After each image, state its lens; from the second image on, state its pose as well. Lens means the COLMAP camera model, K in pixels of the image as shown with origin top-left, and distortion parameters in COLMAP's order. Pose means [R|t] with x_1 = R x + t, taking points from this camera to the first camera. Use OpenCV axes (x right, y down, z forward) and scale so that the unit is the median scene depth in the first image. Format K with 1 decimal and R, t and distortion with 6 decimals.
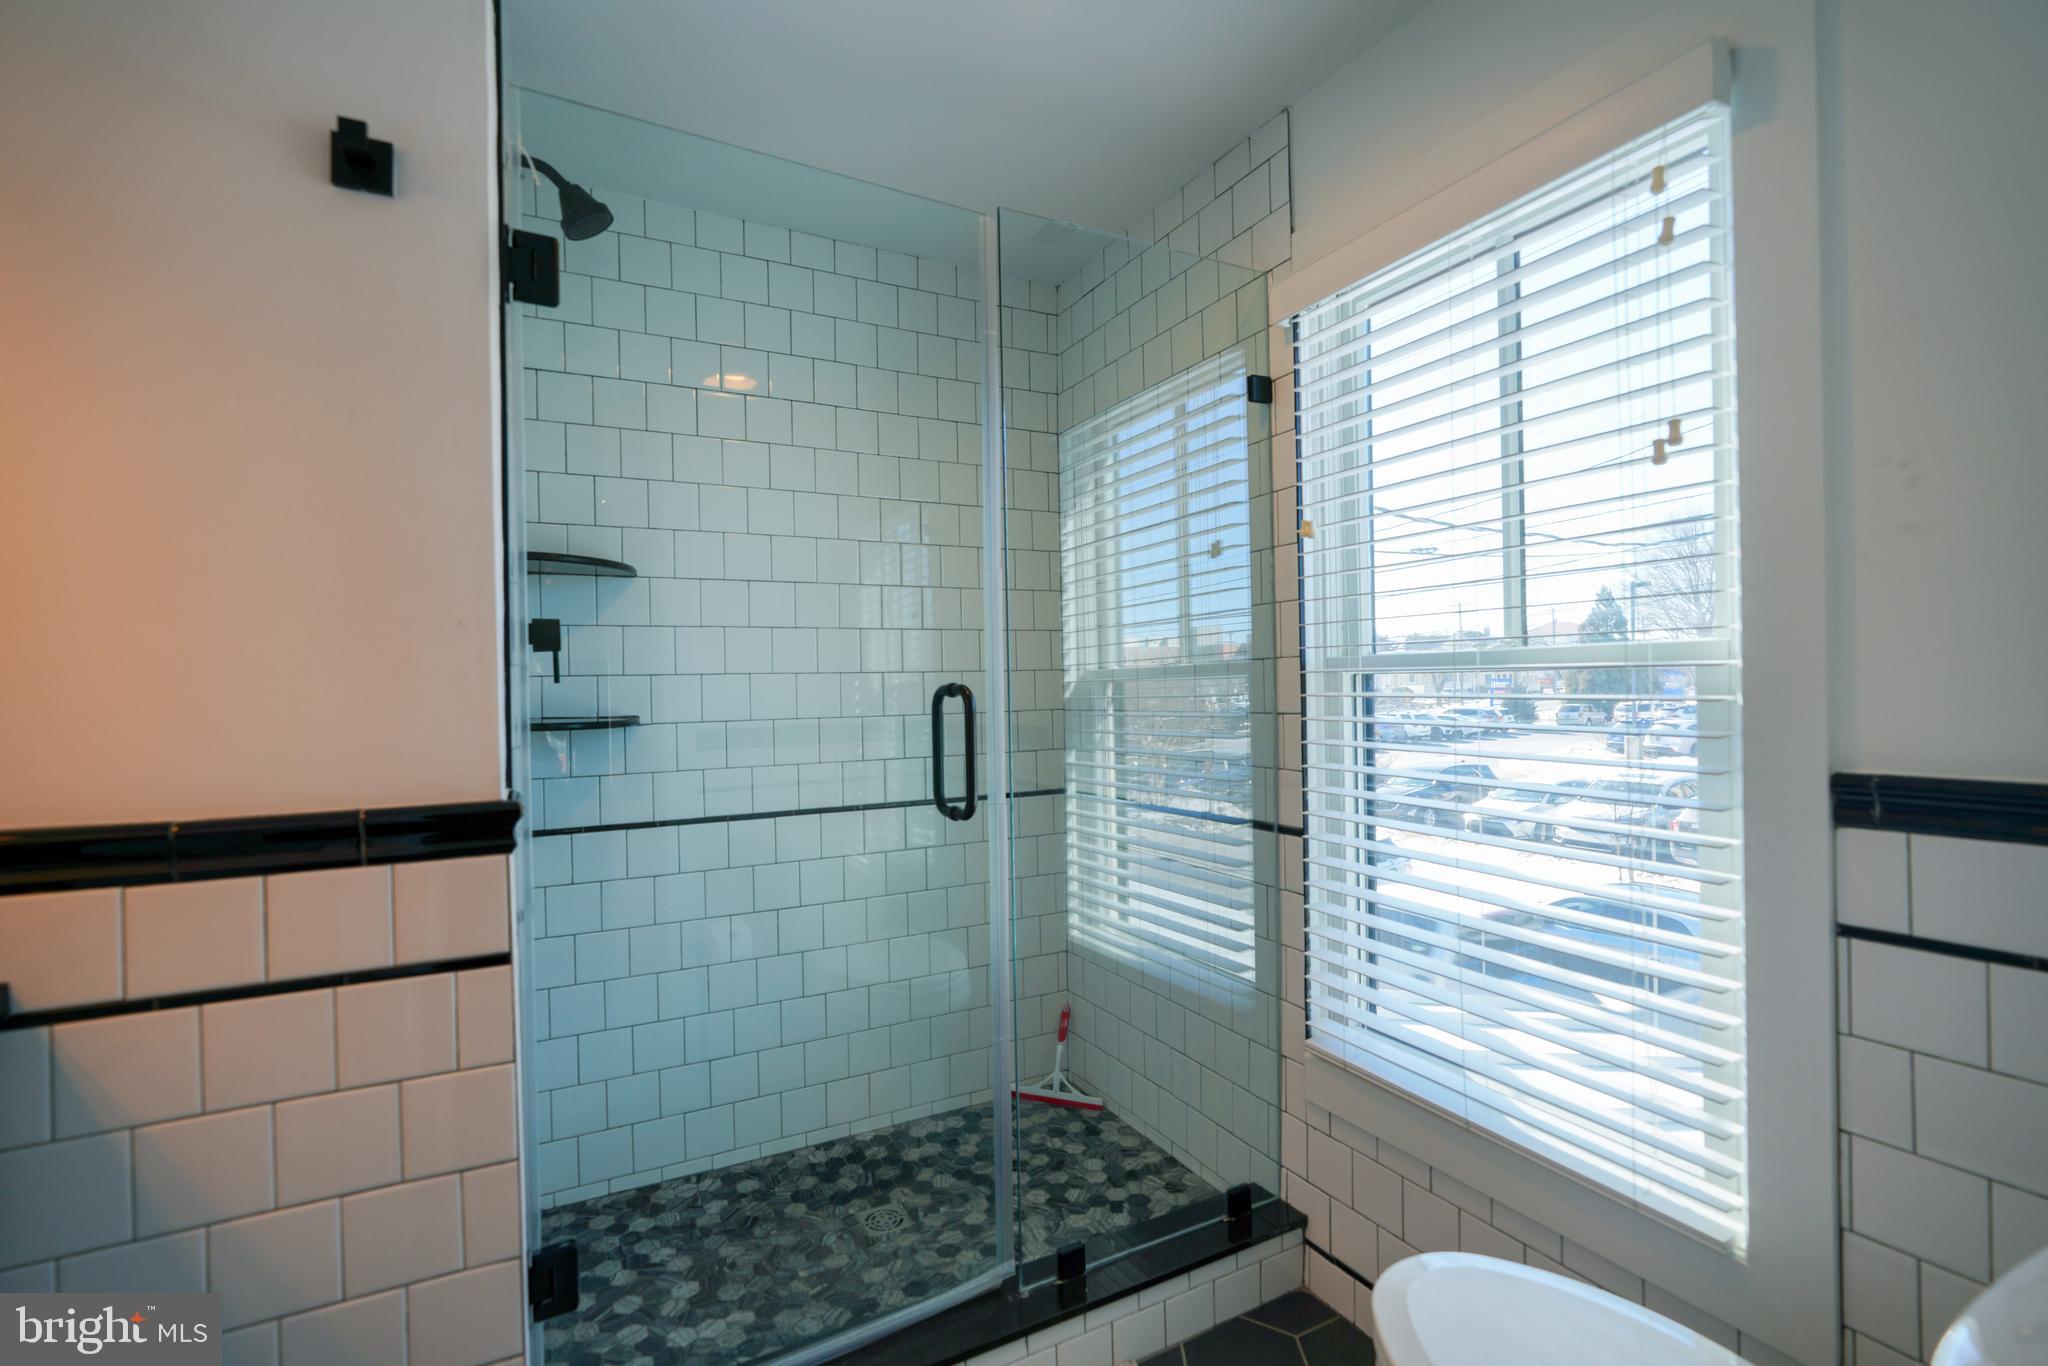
lens RADIAL K [[923.1, 0, 1009.6], [0, 923.1, 693.9], [0, 0, 1]] dist [-0.011083, 0.005274]
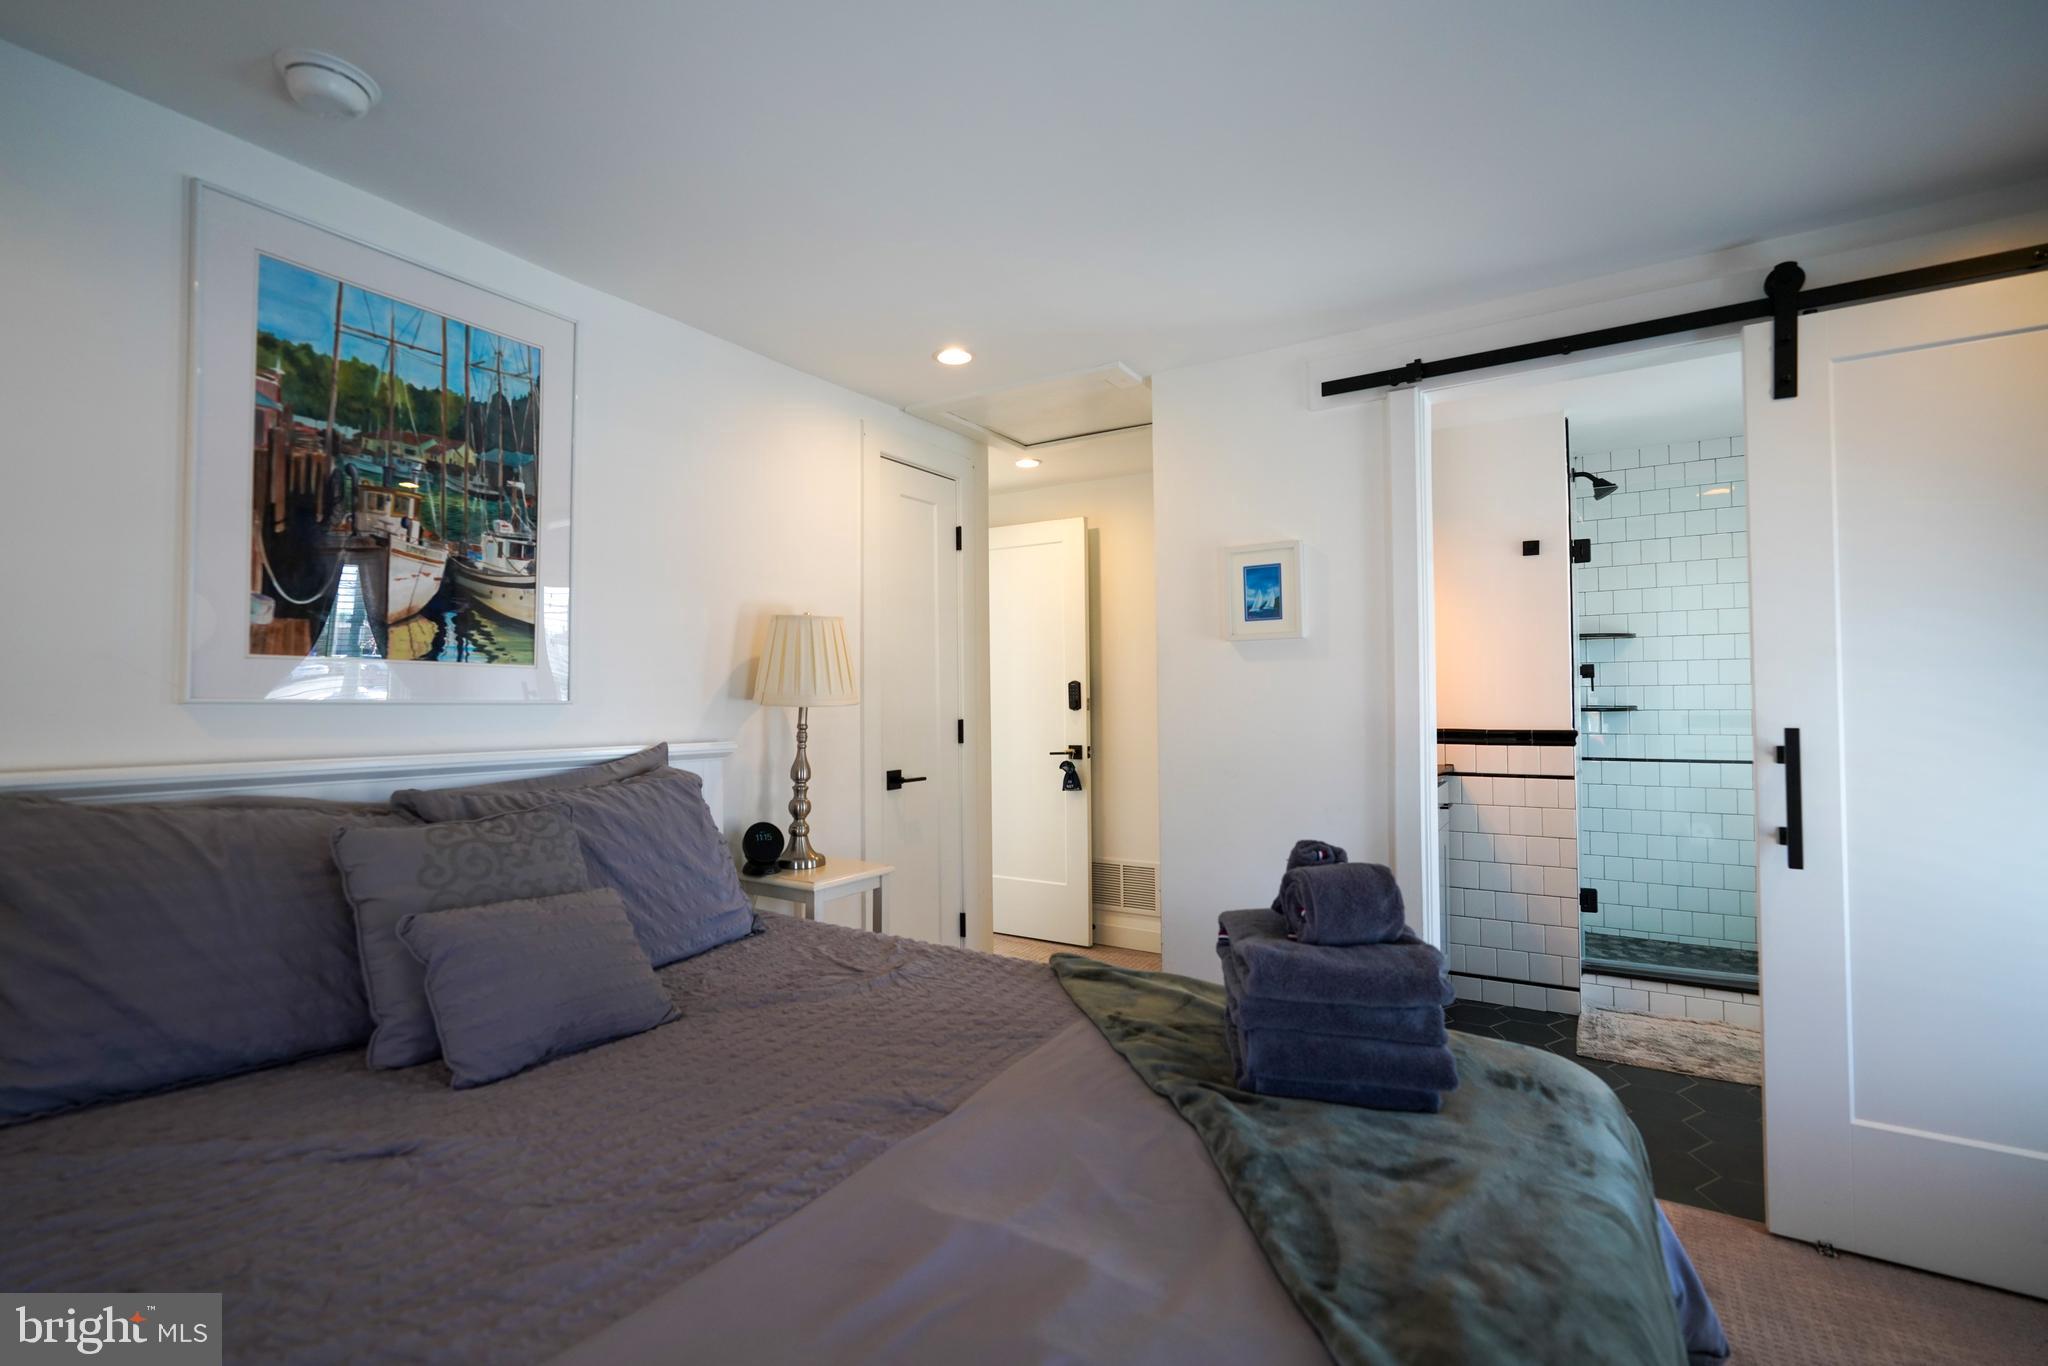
lens RADIAL K [[923.1, 0, 1019.1], [0, 923.1, 678.4], [0, 0, 1]] dist [-0.011083, 0.005274]
pose [[0.512654, -0.005438, -0.858578, 0.772725], [-0.000317, 0.999979, -0.006523, -0.028118], [0.858595, 0.003616, 0.512641, -1.461314]]
